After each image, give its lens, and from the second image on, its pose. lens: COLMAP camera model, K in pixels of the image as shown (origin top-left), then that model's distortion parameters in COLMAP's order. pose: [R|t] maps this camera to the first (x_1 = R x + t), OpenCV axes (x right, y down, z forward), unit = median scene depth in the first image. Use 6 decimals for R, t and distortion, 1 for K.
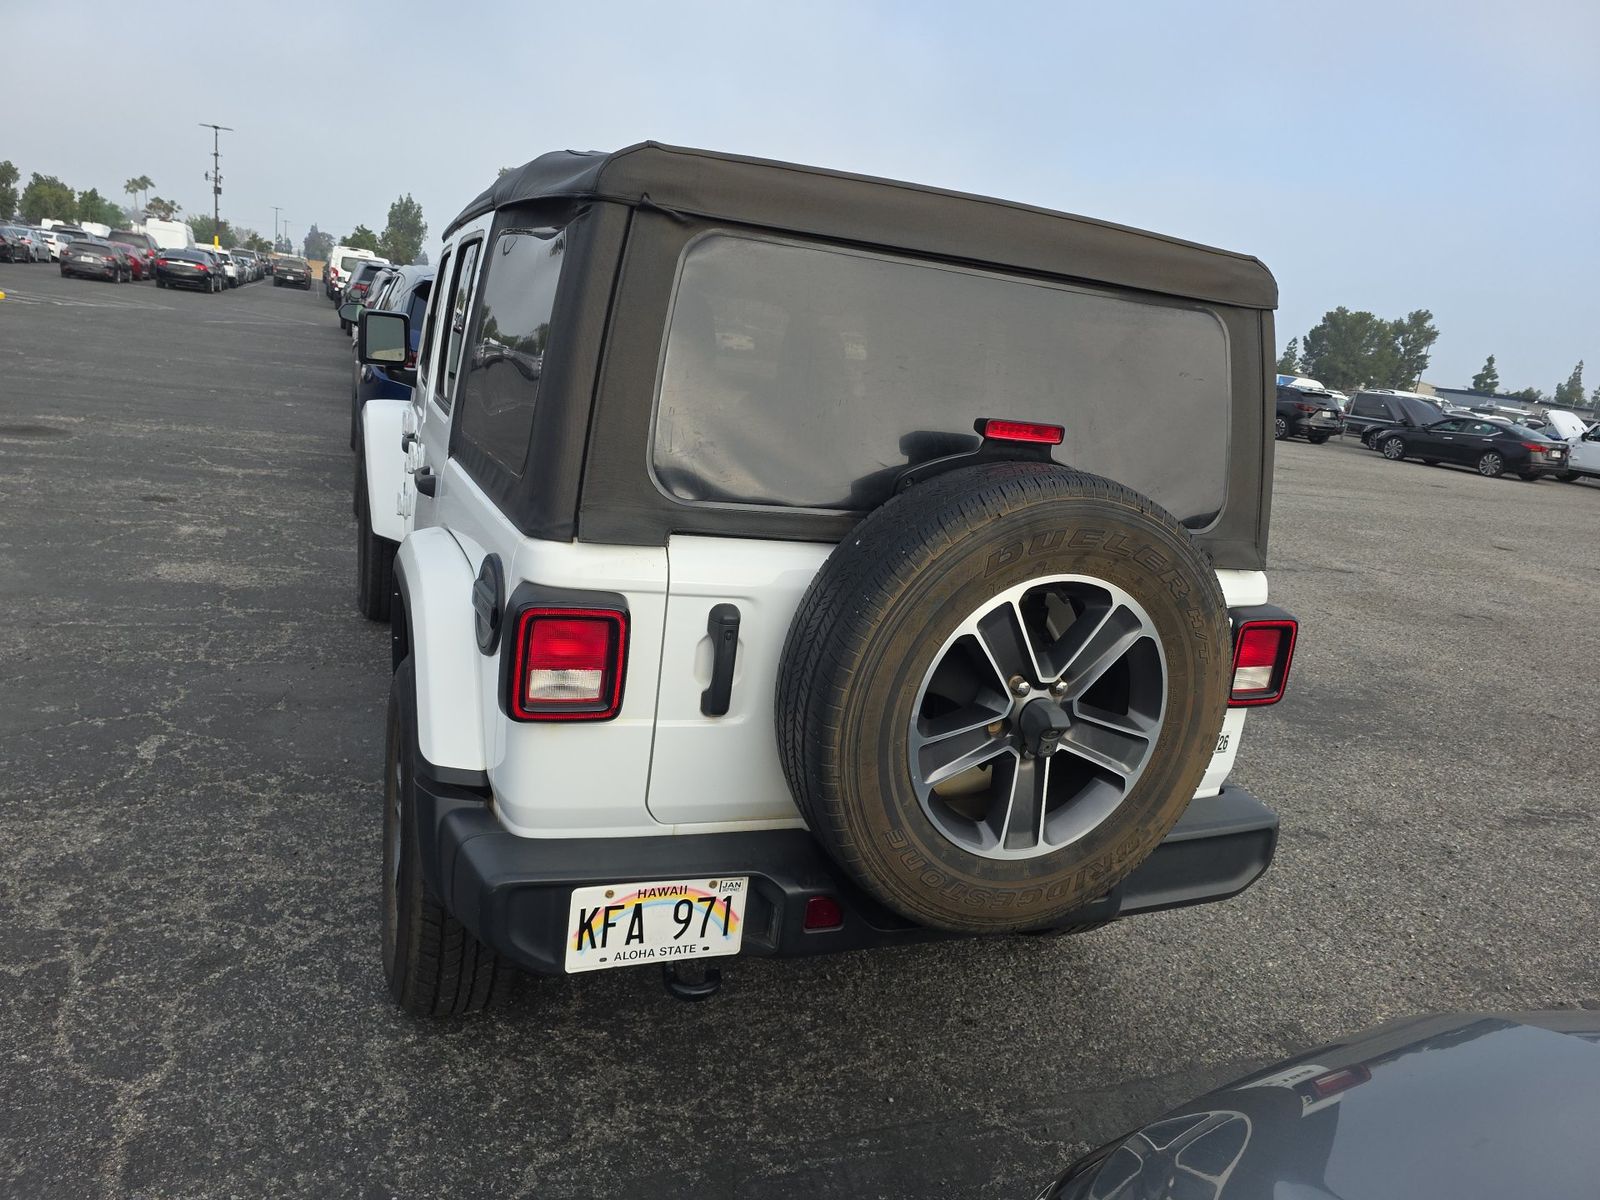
lens RADIAL K [[1064.5, 0, 804.3], [0, 1064.5, 605.1], [0, 0, 1]] dist [0.037406, -0.039245]
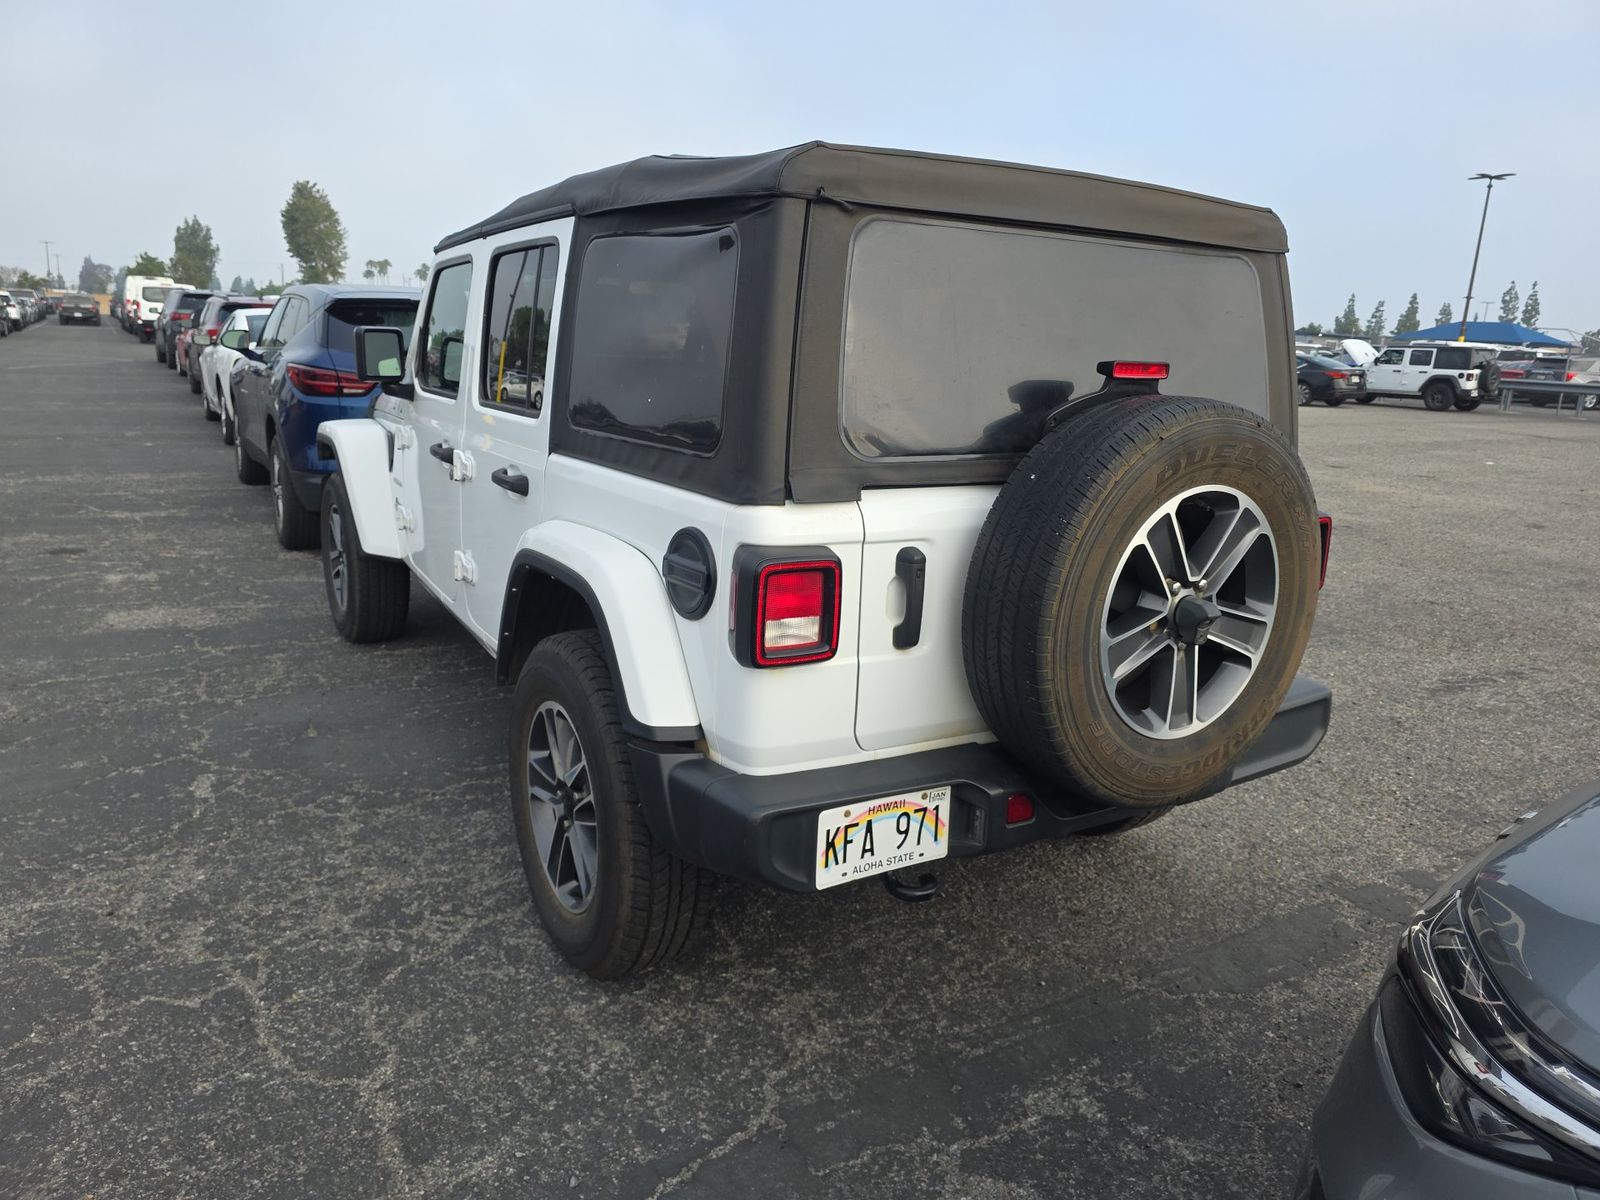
lens RADIAL K [[1064.5, 0, 809.6], [0, 1064.5, 590.2], [0, 0, 1]] dist [0.037406, -0.039245]
pose [[0.984067, -0.117108, 0.133786, -0.269873], [0.117418, 0.993067, 0.005594, 0.020940], [-0.133514, 0.010204, 0.990994, -0.080626]]
